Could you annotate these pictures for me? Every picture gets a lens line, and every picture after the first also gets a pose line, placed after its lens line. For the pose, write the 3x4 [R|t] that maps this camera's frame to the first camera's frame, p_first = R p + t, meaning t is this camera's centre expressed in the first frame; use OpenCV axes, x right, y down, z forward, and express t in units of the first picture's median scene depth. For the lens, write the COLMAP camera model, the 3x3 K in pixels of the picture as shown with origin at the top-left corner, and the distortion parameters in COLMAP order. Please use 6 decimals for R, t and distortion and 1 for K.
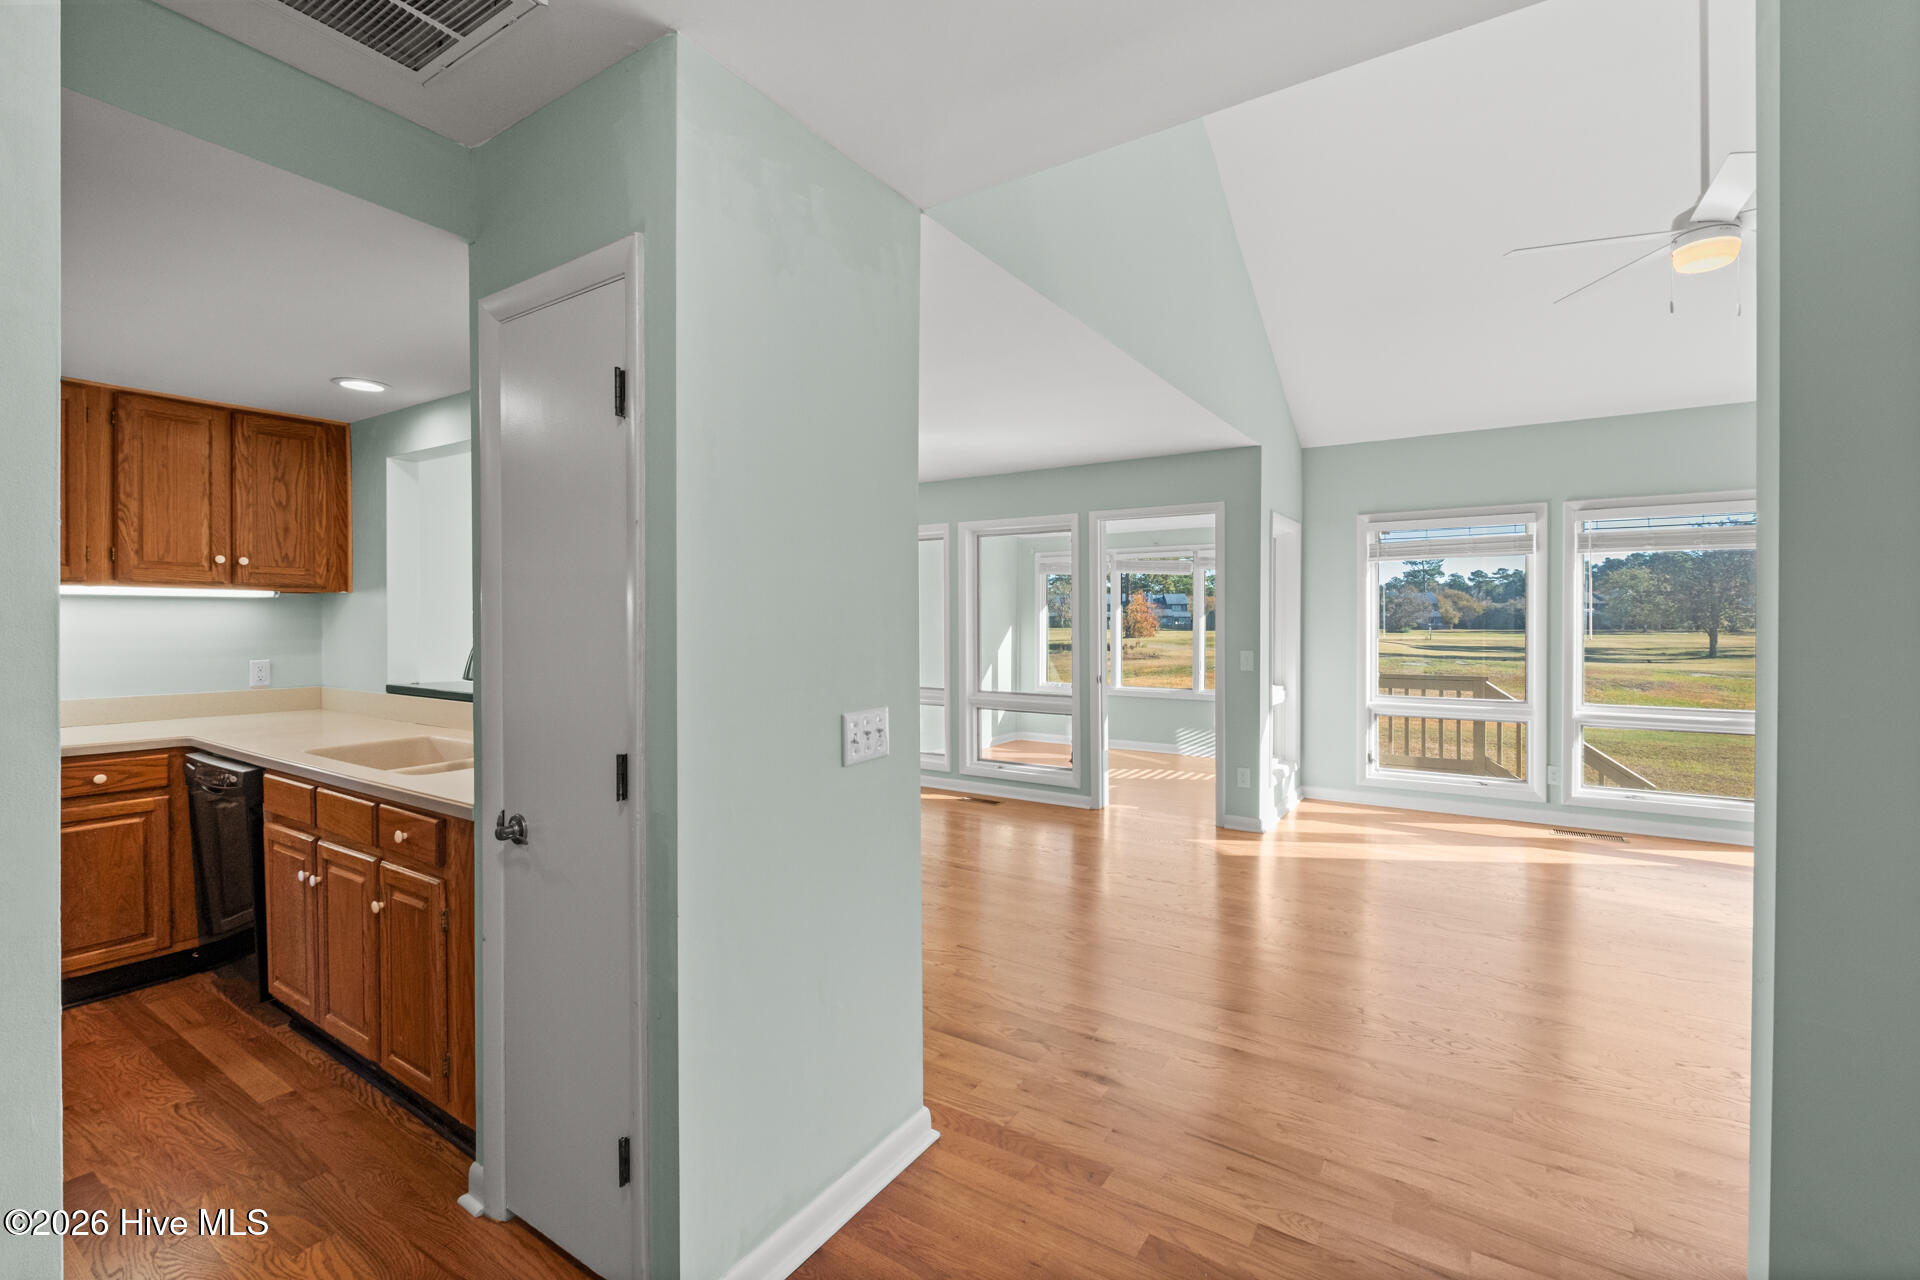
lens RADIAL K [[834.5, 0, 960.2], [0, 834.5, 633.4], [0, 0, 1]] dist [0.001082, 0.000084]
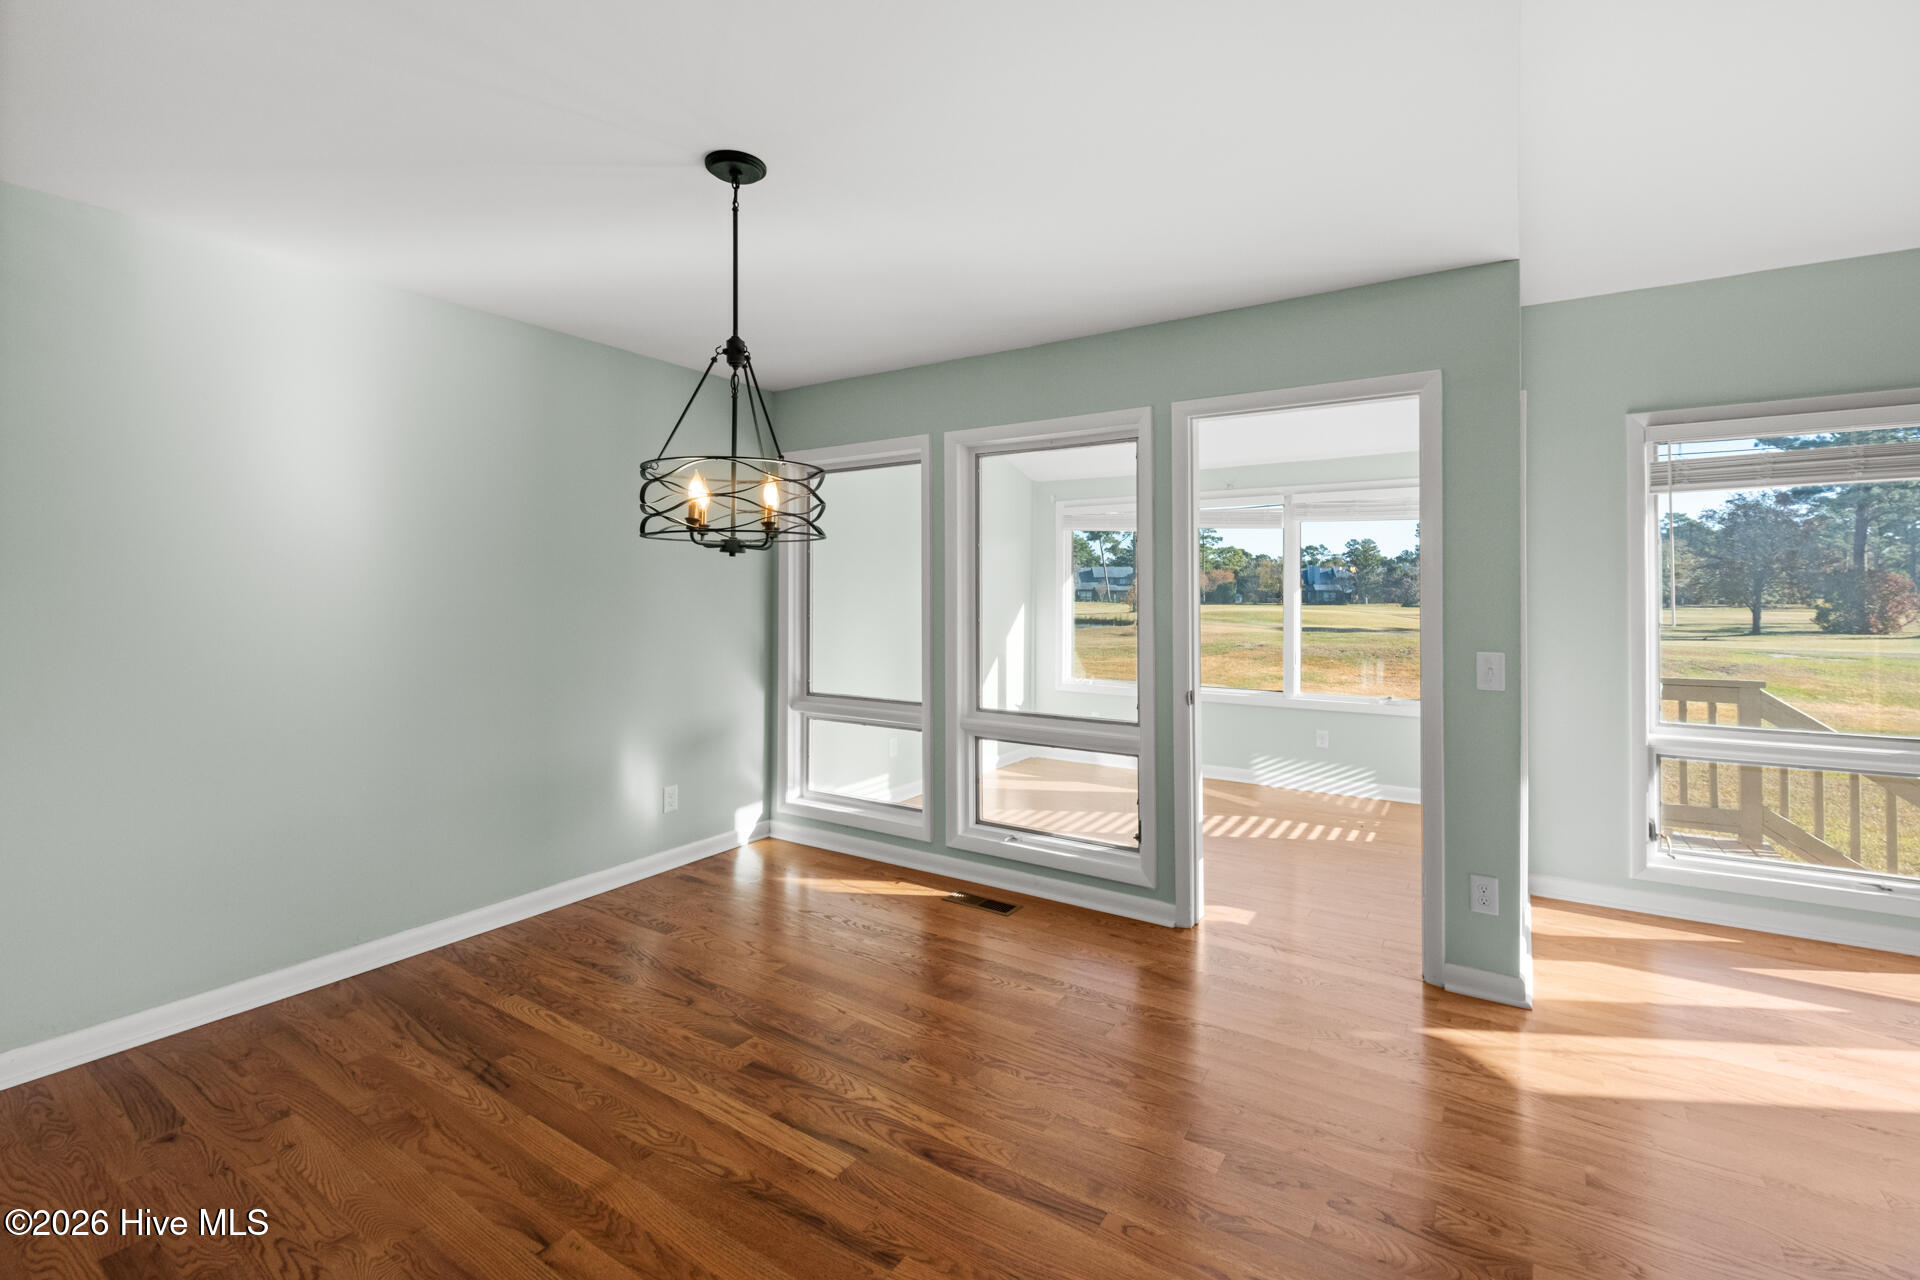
lens RADIAL K [[834.5, 0, 957.1], [0, 834.5, 597.4], [0, 0, 1]] dist [0.001082, 0.000084]
pose [[0.999990, 0.001586, -0.004284, 0.009686], [-0.001634, 0.999933, -0.011421, -0.005614], [0.004265, 0.011428, 0.999926, 0.391421]]
